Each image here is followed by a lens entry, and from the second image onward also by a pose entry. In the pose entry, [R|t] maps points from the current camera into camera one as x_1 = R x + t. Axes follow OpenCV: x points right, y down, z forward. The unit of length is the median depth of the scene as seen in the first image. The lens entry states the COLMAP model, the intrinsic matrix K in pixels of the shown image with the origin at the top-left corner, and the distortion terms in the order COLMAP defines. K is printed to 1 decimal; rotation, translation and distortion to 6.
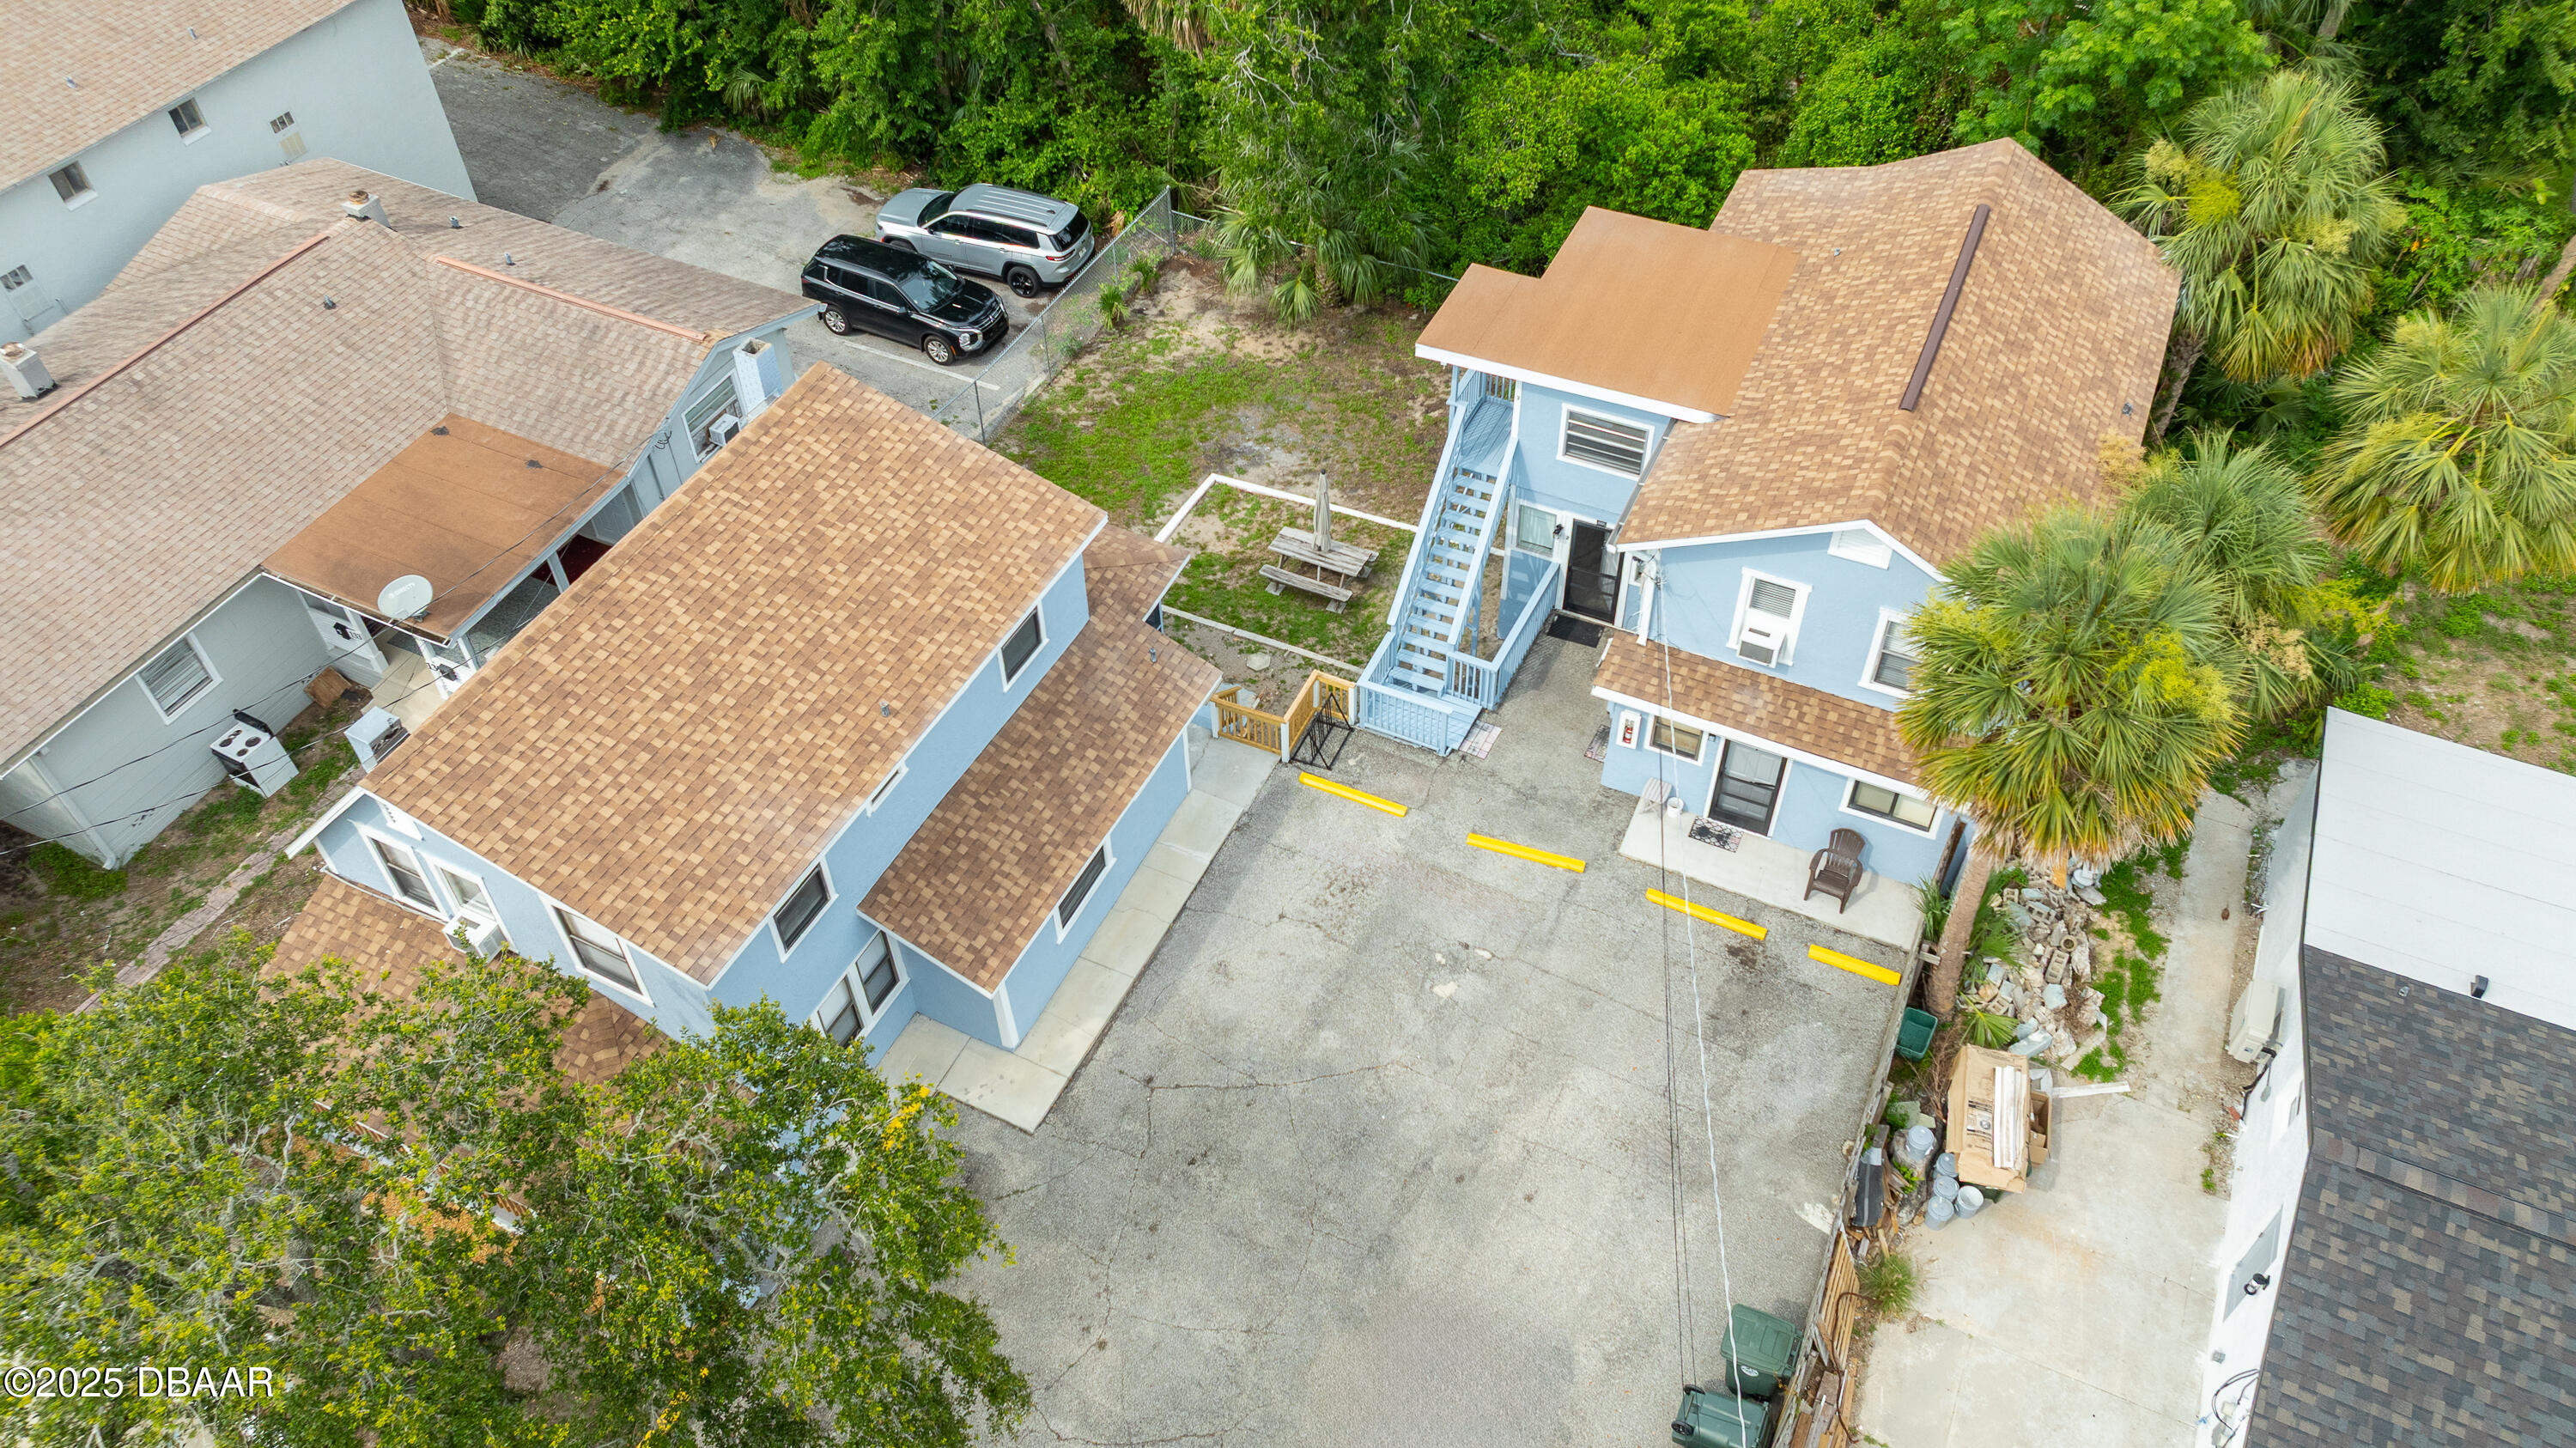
lens RADIAL K [[1822.0, 0, 1302.2], [0, 1822.0, 727.7], [0, 0, 1]] dist [-0.005317, 0.005915]
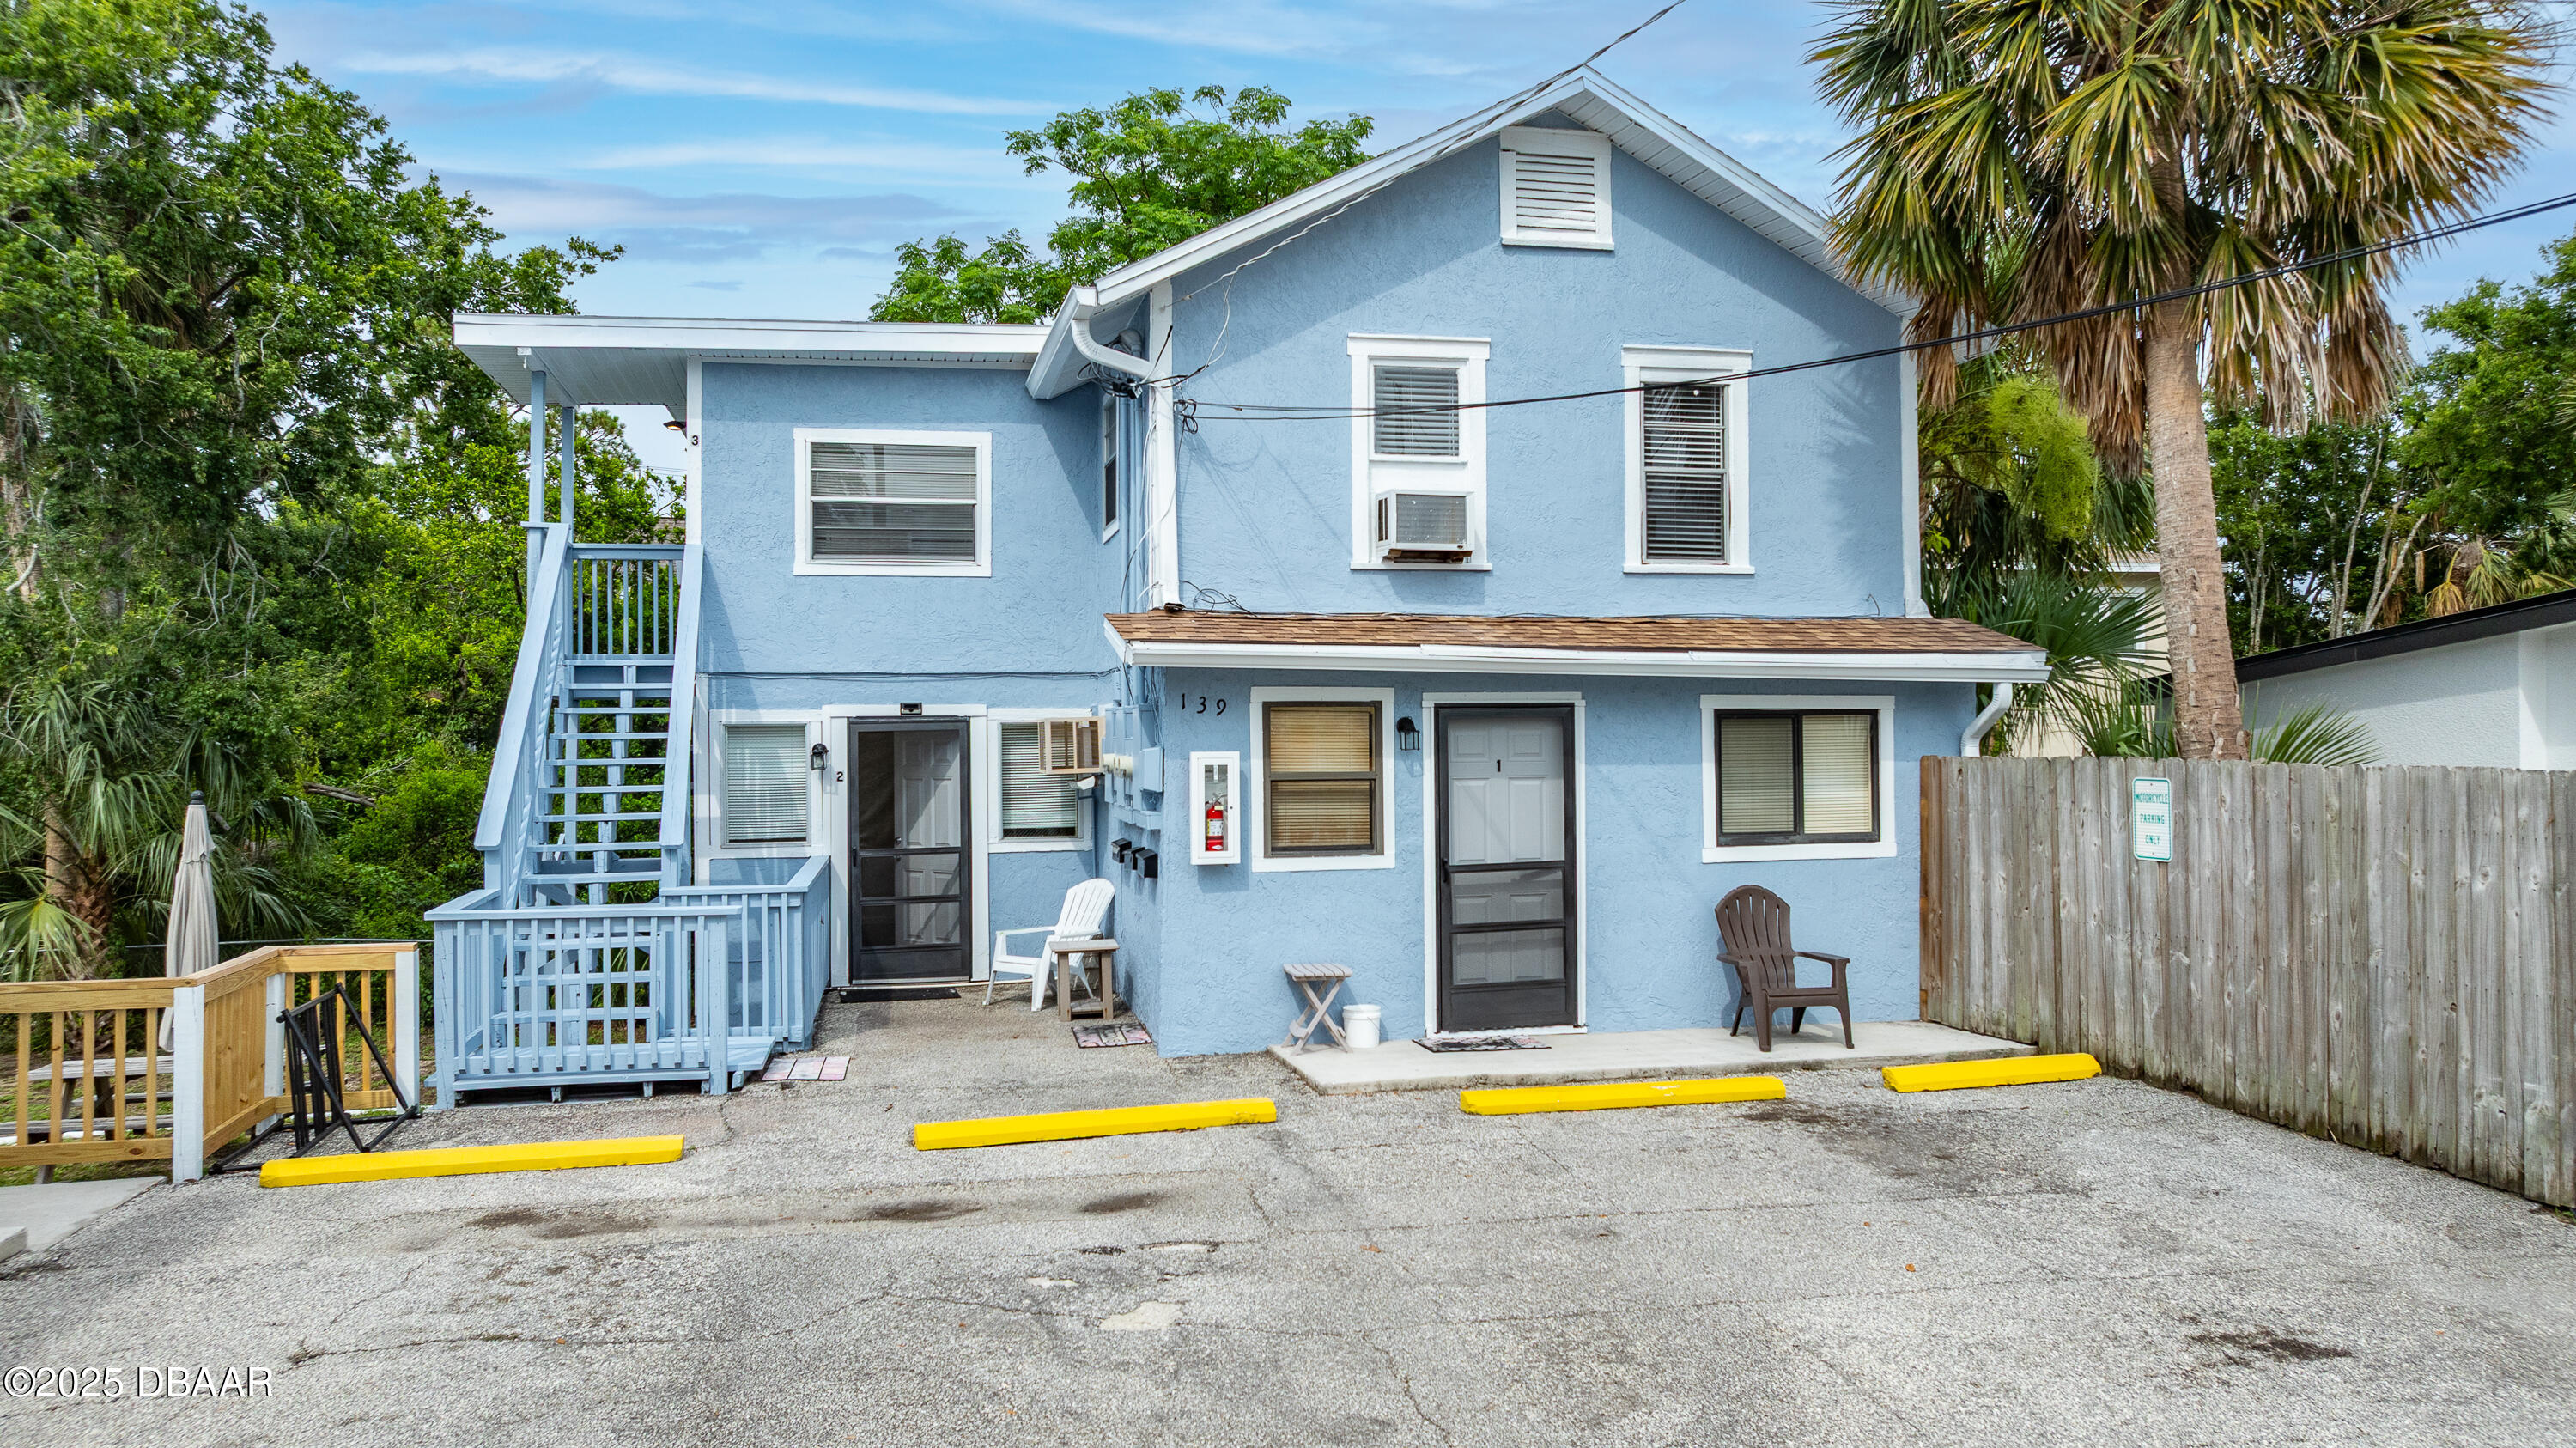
lens RADIAL K [[1788.3, 0, 1288.0], [0, 1788.3, 724.0], [0, 0, 1]] dist [-0.002452, 0.001134]
pose [[0.784711, 0.023653, 0.619411, -0.051255], [0.445908, 0.672585, -0.590589, 0.223964], [-0.430576, 0.739642, 0.517238, 0.759951]]
